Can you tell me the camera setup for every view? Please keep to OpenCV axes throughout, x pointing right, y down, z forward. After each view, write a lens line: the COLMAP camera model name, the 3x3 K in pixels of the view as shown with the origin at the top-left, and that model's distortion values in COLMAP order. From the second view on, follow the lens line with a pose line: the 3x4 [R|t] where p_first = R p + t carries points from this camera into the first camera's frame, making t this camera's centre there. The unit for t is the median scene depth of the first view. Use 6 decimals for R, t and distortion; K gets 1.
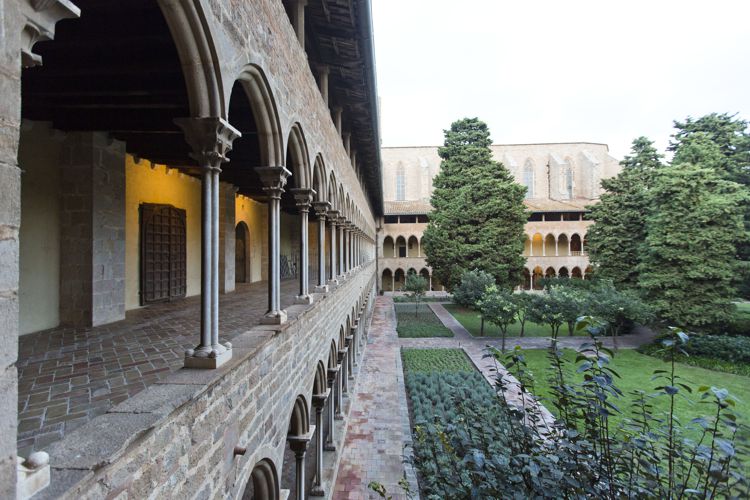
lens RADIAL K [[330.2, 0, 369.3], [0, 330.2, 246.5], [0, 0, 1]] dist [-0.001654, -0.000590]
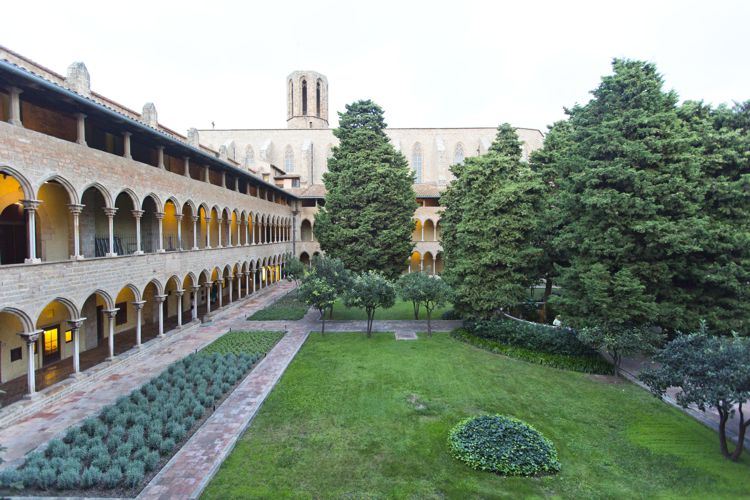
lens RADIAL K [[332.4, 0, 373.1], [0, 332.4, 246.1], [0, 0, 1]] dist [-0.000621, -0.000247]
pose [[0.999606, 0.009138, 0.026545, 0.517027], [-0.010463, 0.998684, 0.050215, -0.007979], [-0.026051, -0.050473, 0.998386, -0.018856]]
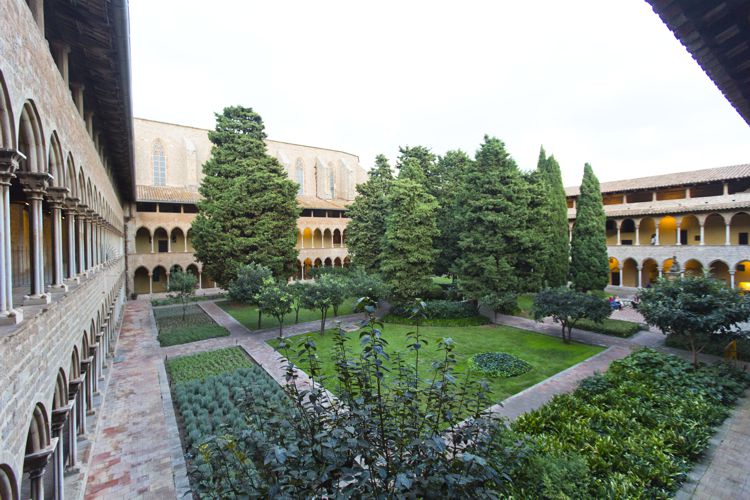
lens RADIAL K [[330.2, 0, 369.3], [0, 330.2, 246.5], [0, 0, 1]] dist [-0.001654, -0.000590]
pose [[0.788884, -0.012475, 0.614416, -0.007500], [0.000572, 0.999808, 0.019566, 0.001764], [-0.614542, -0.015084, 0.788740, 0.012734]]
